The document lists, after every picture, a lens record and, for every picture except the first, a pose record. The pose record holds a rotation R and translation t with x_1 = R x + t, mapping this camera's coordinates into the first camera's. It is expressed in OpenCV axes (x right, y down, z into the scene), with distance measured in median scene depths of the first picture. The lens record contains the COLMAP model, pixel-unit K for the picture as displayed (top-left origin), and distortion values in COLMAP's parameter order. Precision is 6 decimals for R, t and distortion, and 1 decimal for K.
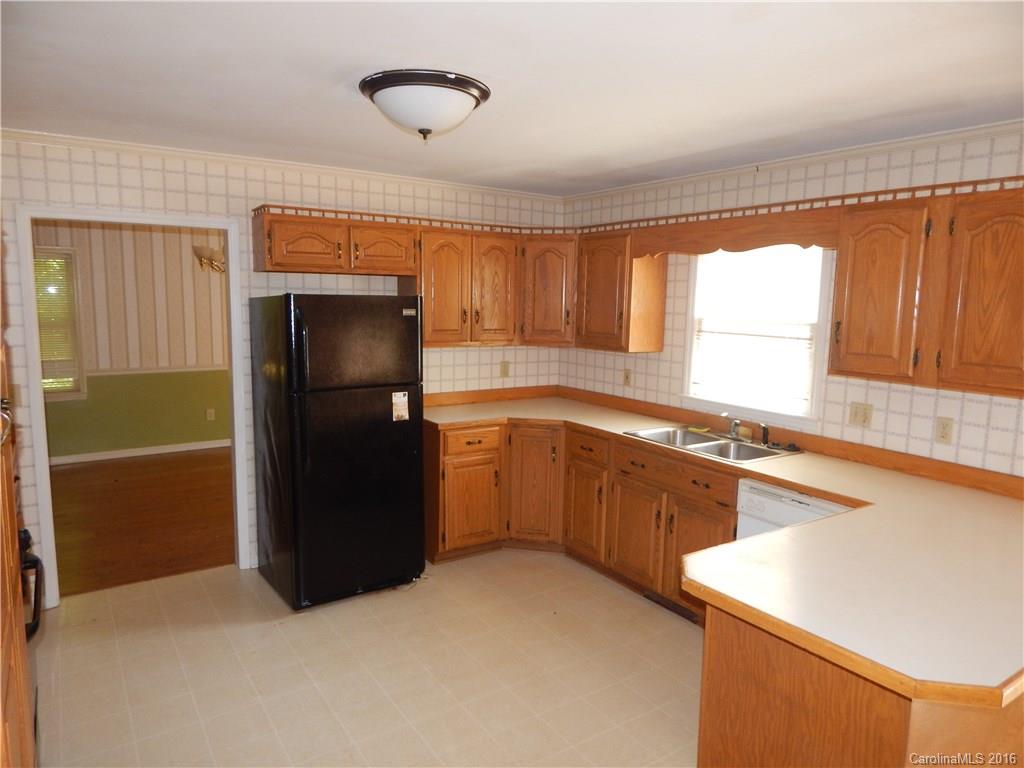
lens RADIAL K [[689.8, 0, 511.8], [0, 689.8, 381.5], [0, 0, 1]] dist [0.014838, -0.001915]
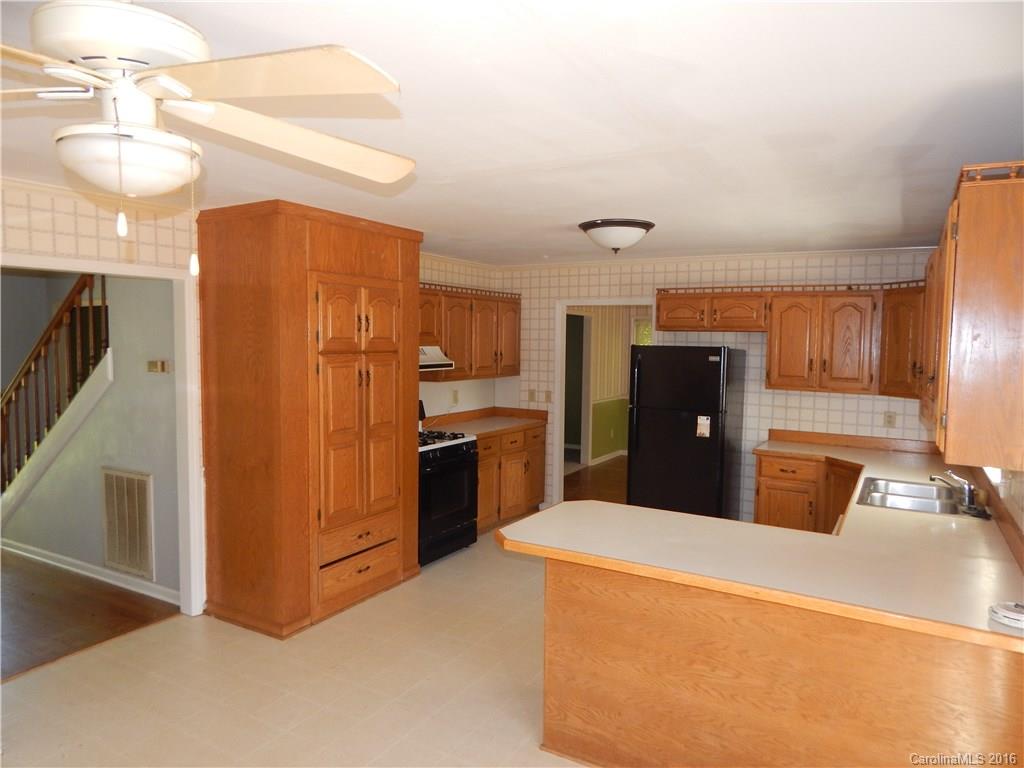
lens RADIAL K [[689.8, 0, 520.2], [0, 689.8, 385.9], [0, 0, 1]] dist [0.014838, -0.001915]
pose [[0.458578, 0.042827, -0.887622, 0.801091], [-0.127307, 0.991701, -0.017923, 0.024622], [0.879488, 0.121220, 0.460225, 0.044260]]
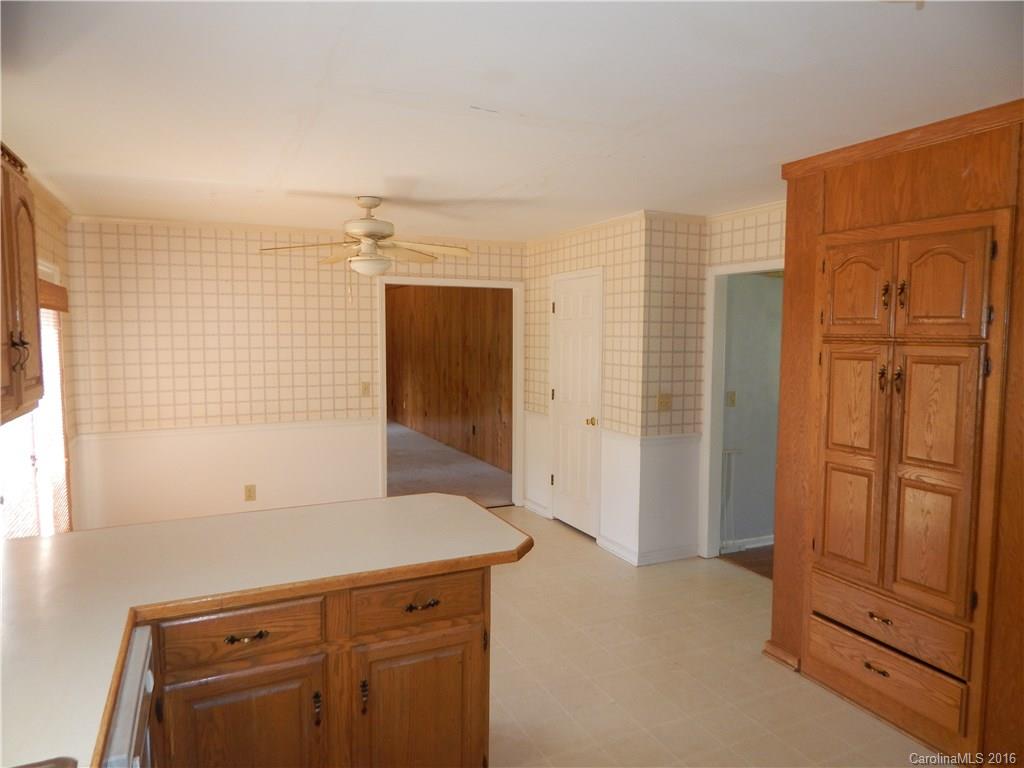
lens RADIAL K [[689.8, 0, 515.6], [0, 689.8, 379.3], [0, 0, 1]] dist [0.014838, -0.001915]
pose [[-0.989636, -0.042725, 0.137096, 0.048306], [-0.011622, 0.975411, 0.220086, -0.119174], [-0.143128, 0.216212, -0.965799, 1.010248]]
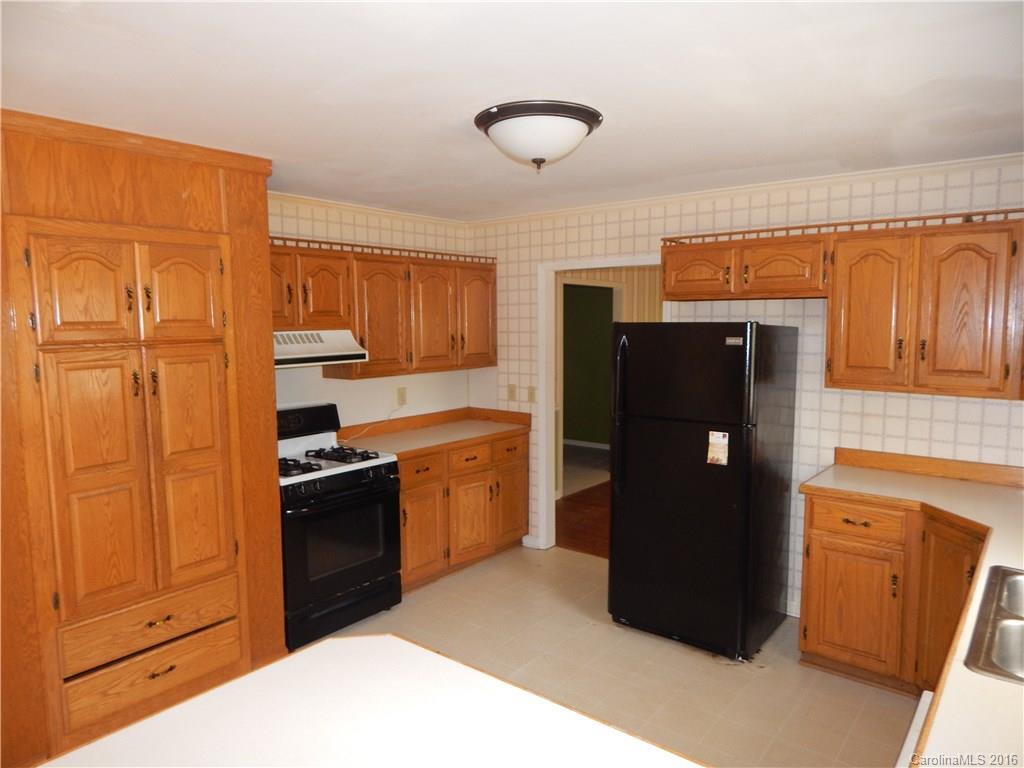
lens RADIAL K [[689.8, 0, 514.3], [0, 689.8, 386.5], [0, 0, 1]] dist [0.014838, -0.001915]
pose [[0.318165, 0.066613, -0.945692, 0.525547], [-0.116566, 0.992708, 0.030707, -0.034834], [0.940842, 0.100466, 0.323610, 0.429827]]
